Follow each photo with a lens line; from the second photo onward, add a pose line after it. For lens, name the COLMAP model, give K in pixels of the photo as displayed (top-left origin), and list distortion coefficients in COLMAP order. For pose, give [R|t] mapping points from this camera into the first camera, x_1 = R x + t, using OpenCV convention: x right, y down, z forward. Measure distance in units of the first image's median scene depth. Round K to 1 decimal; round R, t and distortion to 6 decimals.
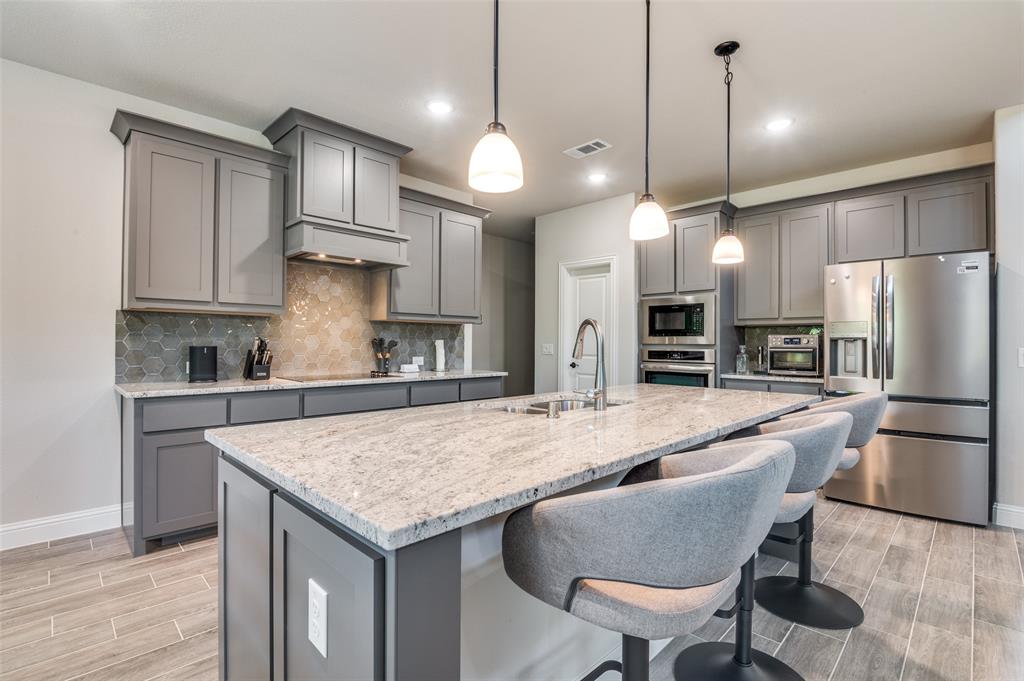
lens RADIAL K [[469.3, 0, 508.0], [0, 469.3, 338.4], [0, 0, 1]] dist [-0.011985, -0.003493]
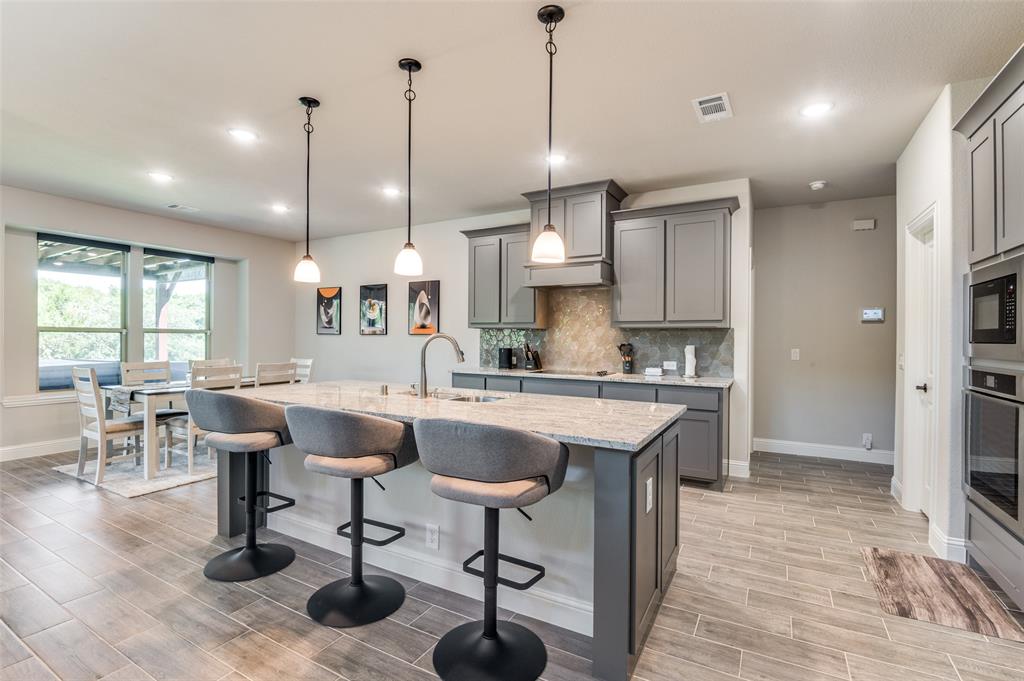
lens RADIAL K [[469.3, 0, 511.7], [0, 469.3, 339.9], [0, 0, 1]] dist [-0.011985, -0.003493]
pose [[0.267744, 0.000538, -0.963490, 0.762343], [0.003981, 0.999991, 0.001665, -0.012121], [0.963482, -0.004282, 0.267739, 0.413463]]
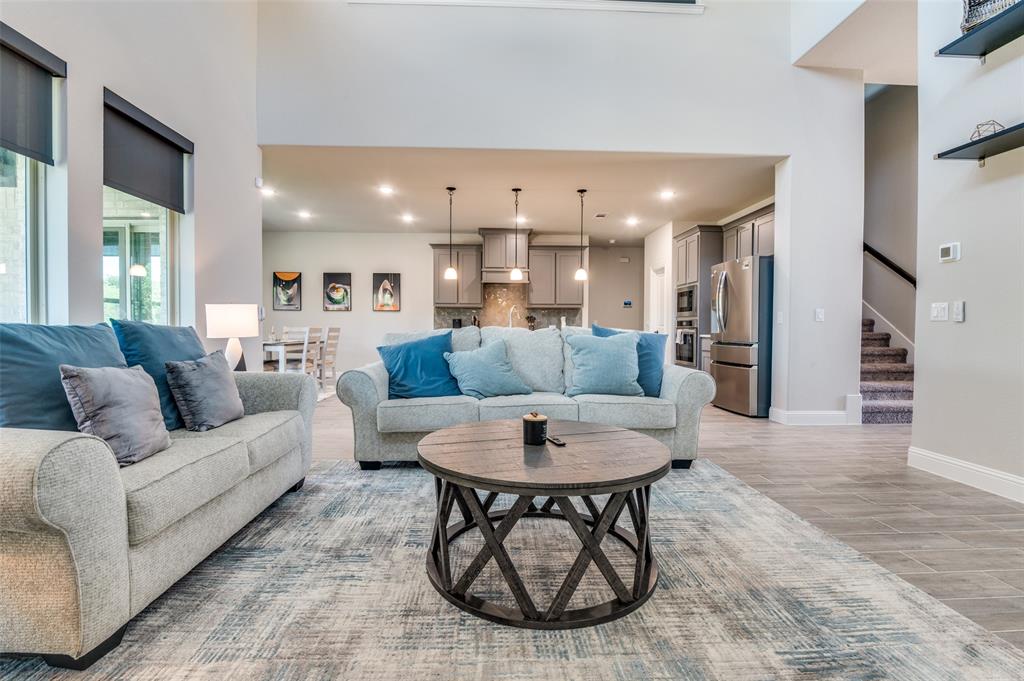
lens RADIAL K [[469.3, 0, 507.0], [0, 469.3, 335.1], [0, 0, 1]] dist [-0.011985, -0.003493]
pose [[0.728857, 0.007665, -0.684623, 1.104627], [0.005292, 0.999844, 0.016828, 0.050025], [0.684646, -0.015888, 0.728703, -0.625720]]
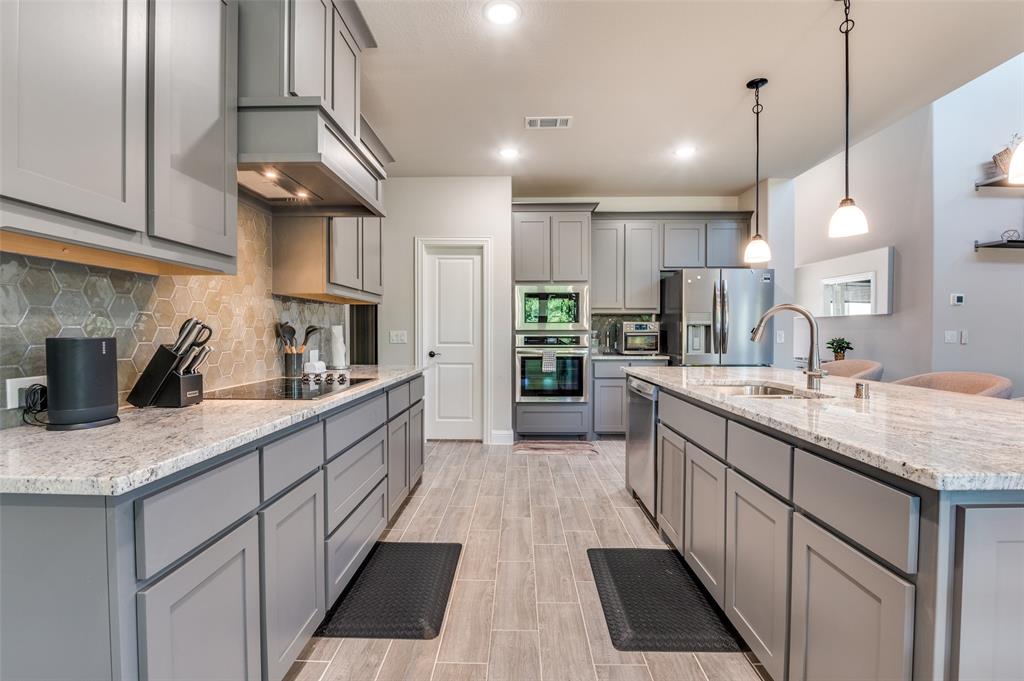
lens RADIAL K [[469.3, 0, 512.4], [0, 469.3, 338.8], [0, 0, 1]] dist [-0.011985, -0.003493]
pose [[0.718168, -0.017464, 0.695651, -0.493181], [-0.000648, 0.999668, 0.025766, 0.005310], [-0.695870, -0.018955, 0.717918, 0.330904]]
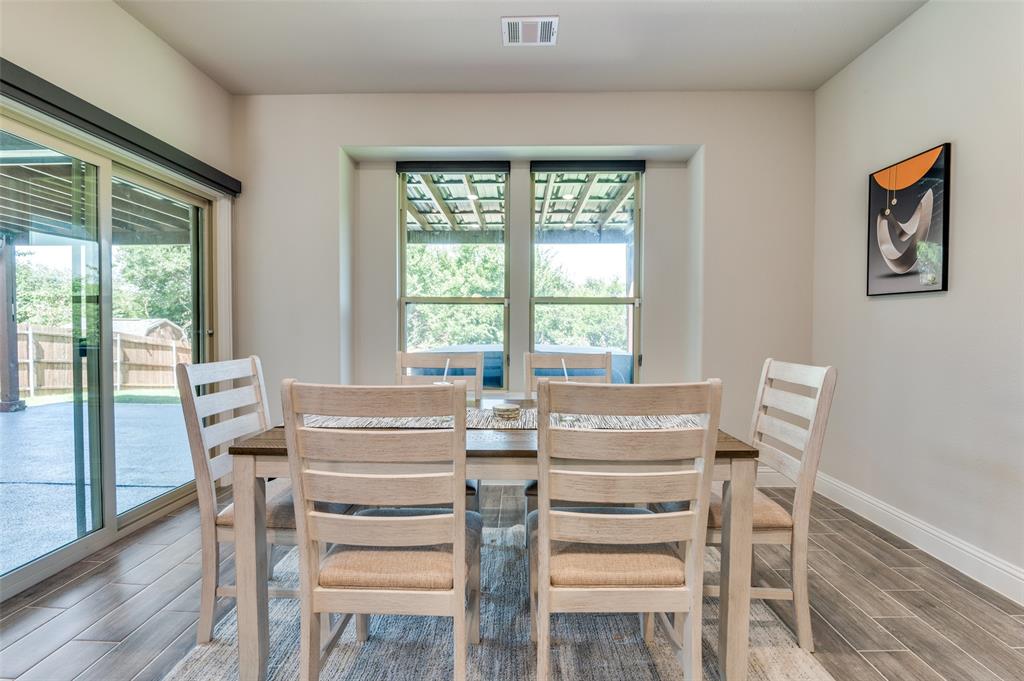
lens RADIAL K [[469.3, 0, 515.2], [0, 469.3, 339.5], [0, 0, 1]] dist [-0.011985, -0.003493]
pose [[-0.725128, 0.011370, -0.688521, -0.284471], [-0.001235, 0.999841, 0.017812, 0.015335], [0.688613, 0.013766, -0.724998, 0.319015]]
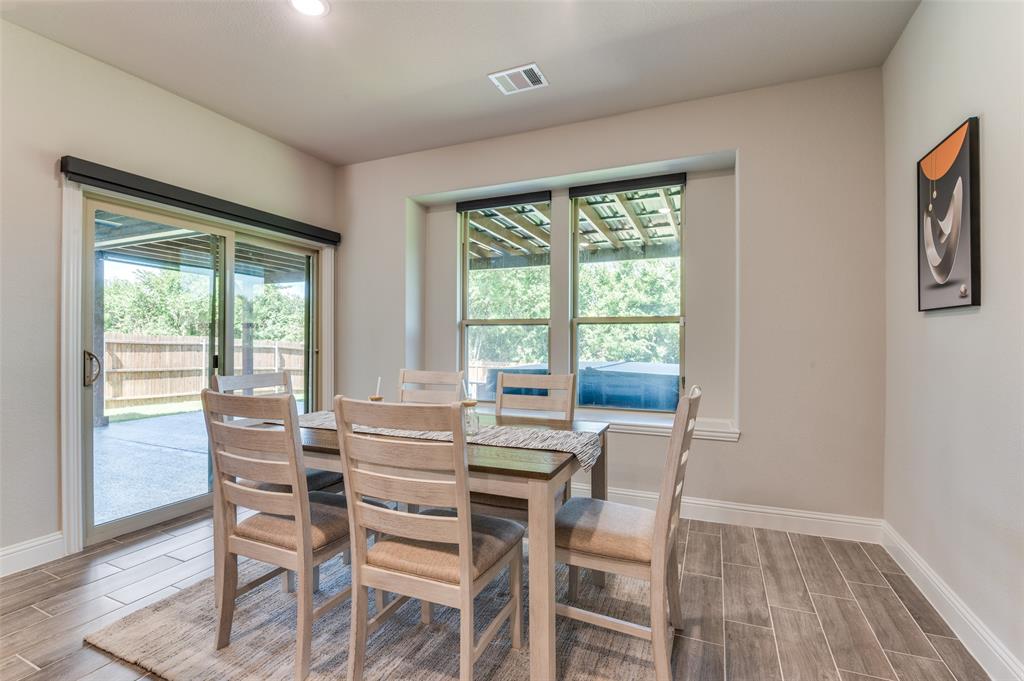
lens RADIAL K [[469.3, 0, 517.1], [0, 469.3, 340.6], [0, 0, 1]] dist [-0.011985, -0.003493]
pose [[-0.931084, -0.007132, -0.364736, -0.478005], [-0.003879, 0.999946, -0.009651, 0.005029], [0.364785, -0.007571, -0.931061, 0.506507]]
